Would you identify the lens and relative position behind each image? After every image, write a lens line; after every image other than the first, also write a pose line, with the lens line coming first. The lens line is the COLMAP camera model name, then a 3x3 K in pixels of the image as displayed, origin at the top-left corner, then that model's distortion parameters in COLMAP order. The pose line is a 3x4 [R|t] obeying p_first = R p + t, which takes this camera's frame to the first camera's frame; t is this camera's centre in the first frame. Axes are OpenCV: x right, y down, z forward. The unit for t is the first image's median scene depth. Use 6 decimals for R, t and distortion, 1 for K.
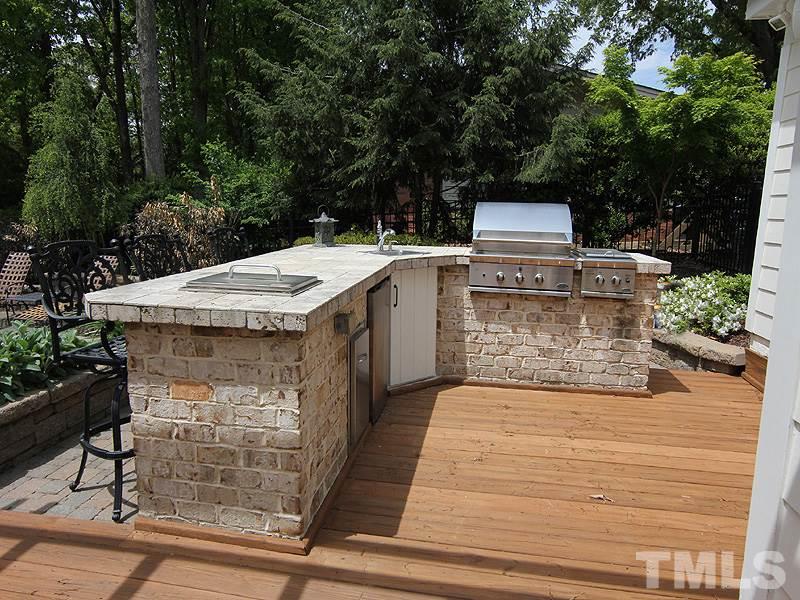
lens RADIAL K [[510.7, 0, 404.2], [0, 510.7, 295.9], [0, 0, 1]] dist [-0.014091, 0.004420]
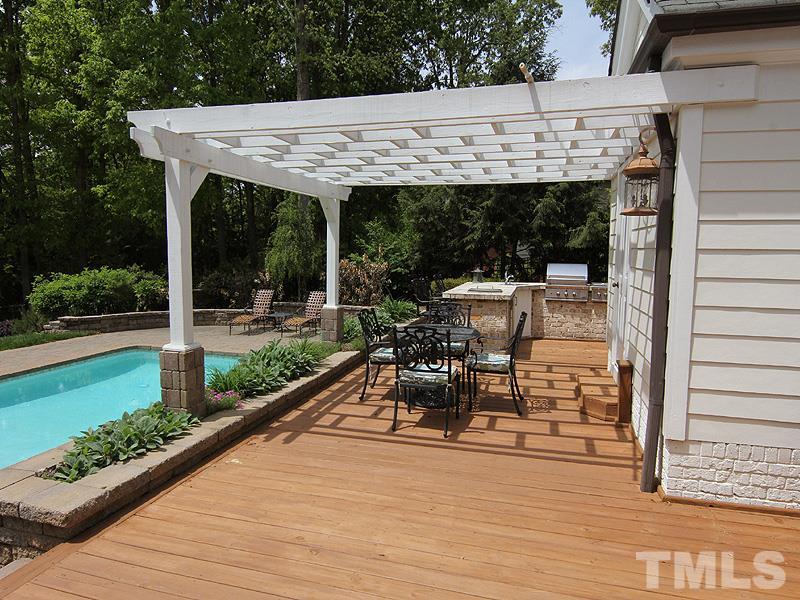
lens RADIAL K [[510.7, 0, 395.9], [0, 510.7, 303.7], [0, 0, 1]] dist [-0.014091, 0.004420]
pose [[0.993116, 0.003259, -0.117088, -0.248735], [-0.012090, 0.997126, -0.074789, 0.167022], [0.116508, 0.075689, 0.990301, -1.257598]]
